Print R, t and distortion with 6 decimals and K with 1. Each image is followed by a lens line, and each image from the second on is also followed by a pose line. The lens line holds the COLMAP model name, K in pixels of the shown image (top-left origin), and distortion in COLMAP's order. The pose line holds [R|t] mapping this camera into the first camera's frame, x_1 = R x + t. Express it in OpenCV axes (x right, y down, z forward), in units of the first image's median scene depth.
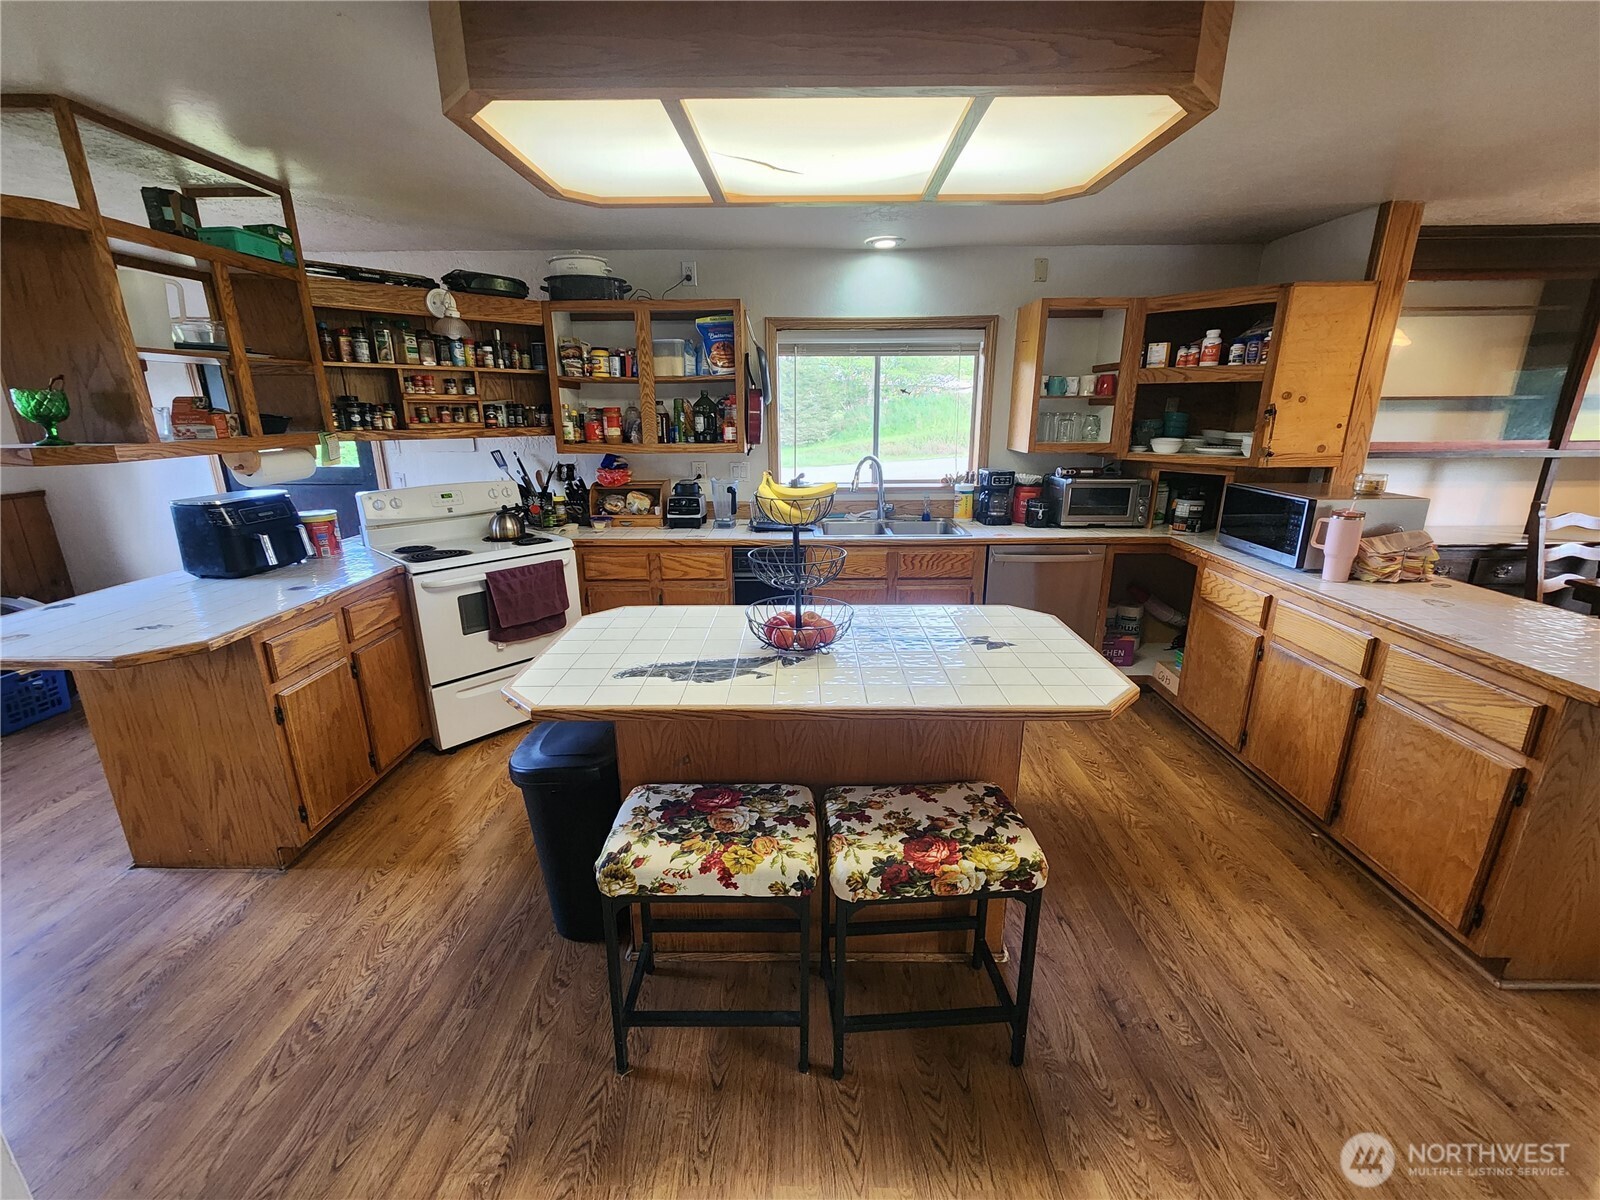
lens RADIAL K [[648.8, 0, 805.3], [0, 648.8, 594.2], [0, 0, 1]] dist [0.000428, -0.000118]
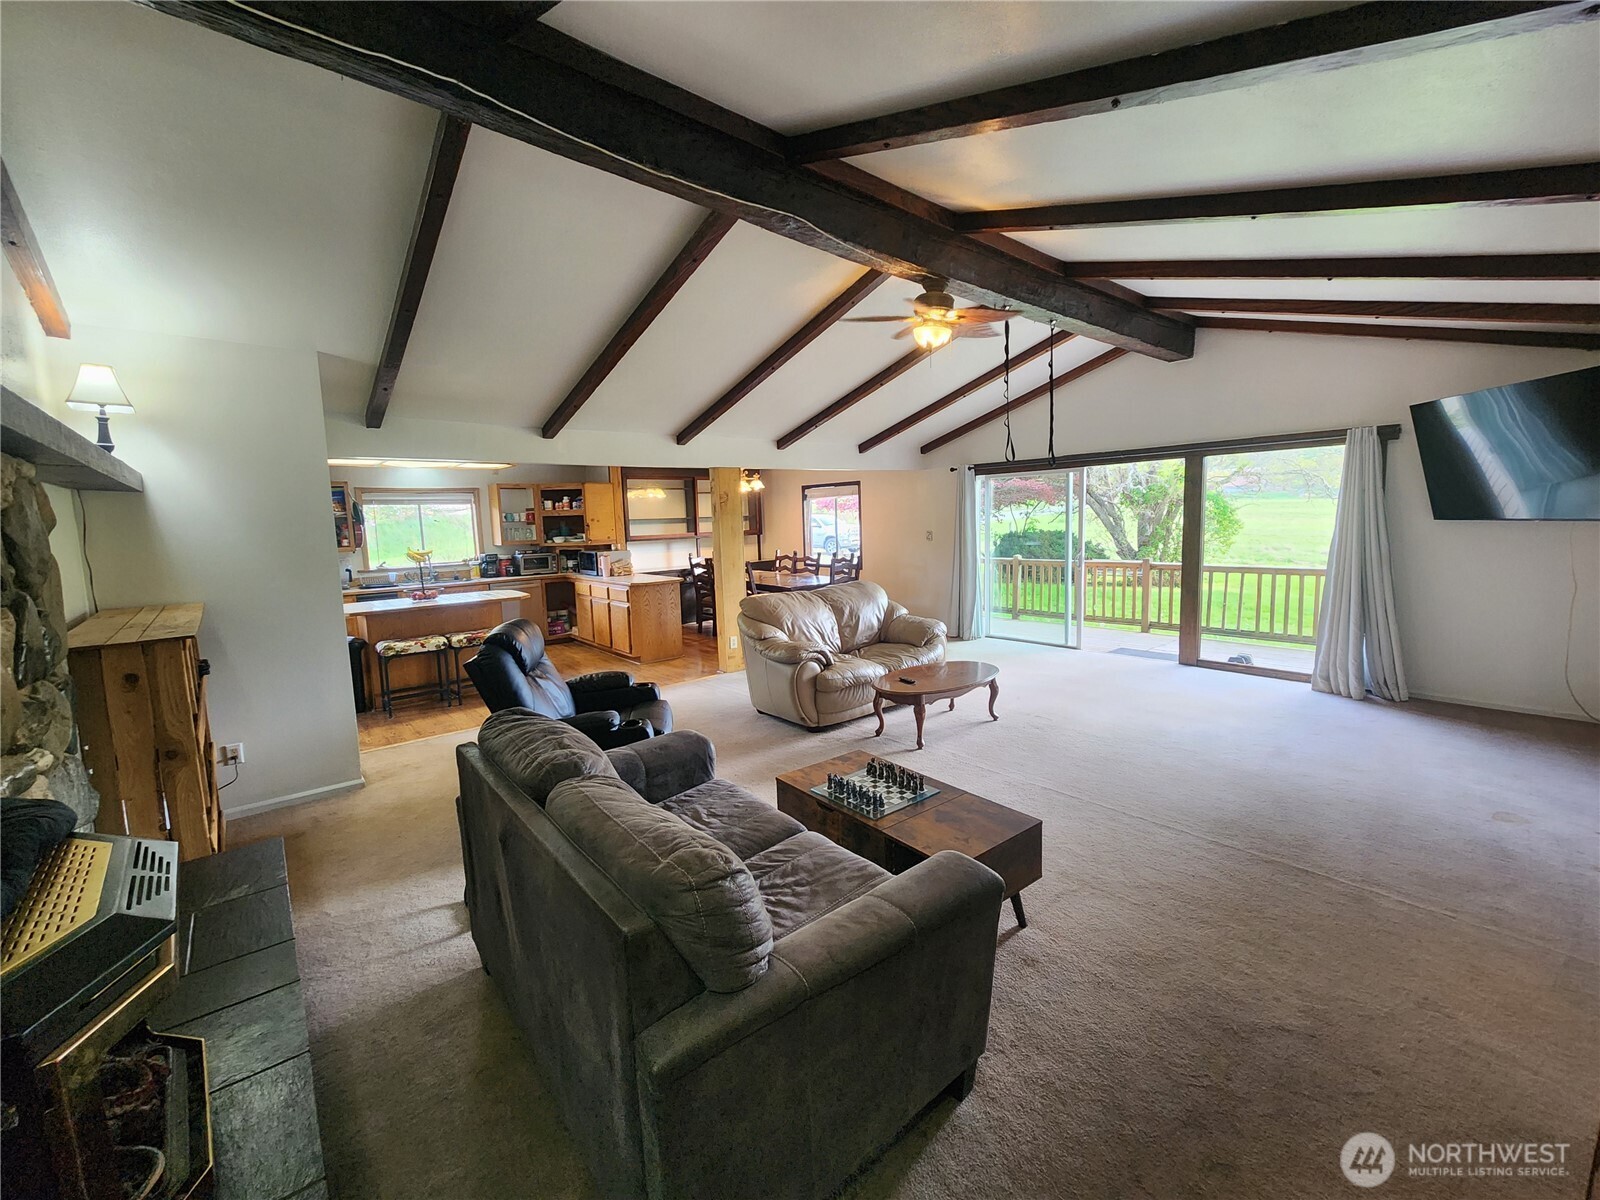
lens RADIAL K [[661.3, 0, 806.3], [0, 661.3, 589.5], [0, 0, 1]] dist [0.003298, 0.000163]
pose [[0.758502, -0.089135, 0.645547, -0.367255], [0.205840, 0.972657, -0.107556, 0.409547], [-0.618308, 0.214460, 0.756109, -1.411398]]
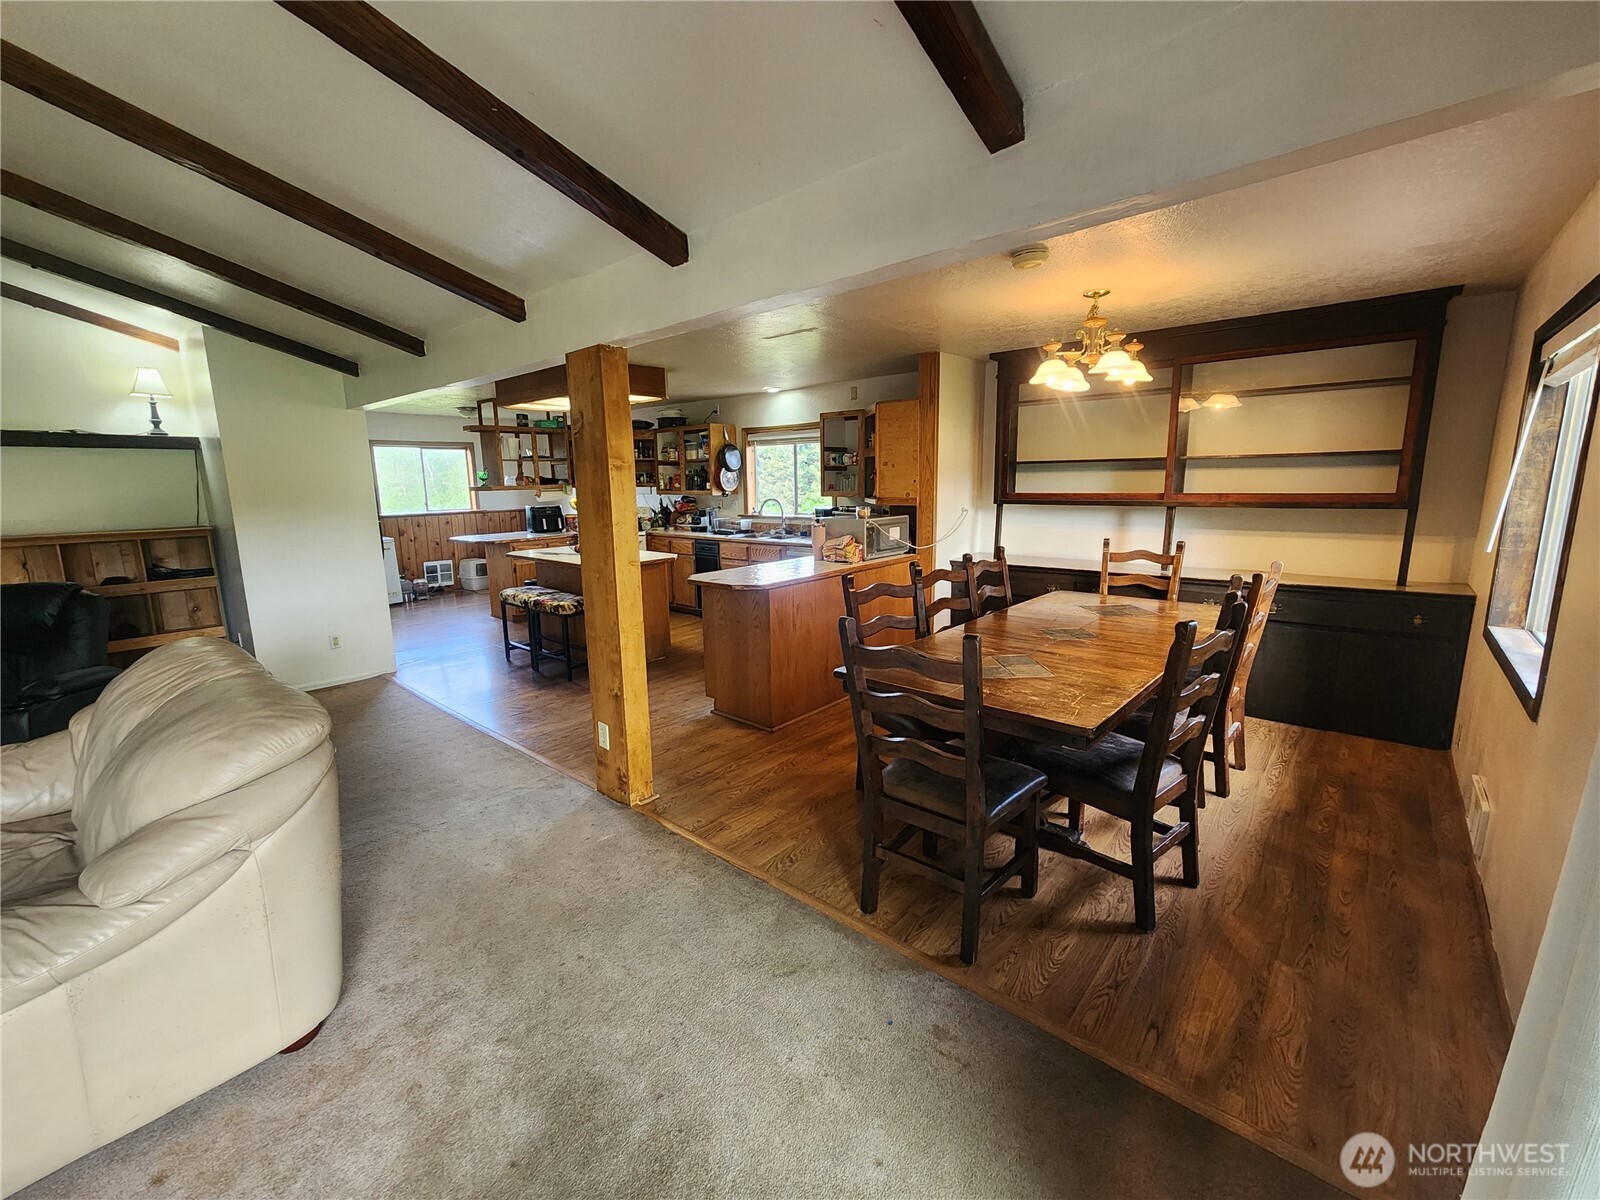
lens RADIAL K [[661.3, 0, 806.3], [0, 661.3, 589.5], [0, 0, 1]] dist [0.003298, 0.000163]
pose [[0.757750, 0.102994, -0.644365, 1.466126], [-0.168694, 0.984817, -0.040967, 0.106233], [0.630362, 0.139743, 0.763620, -0.348362]]
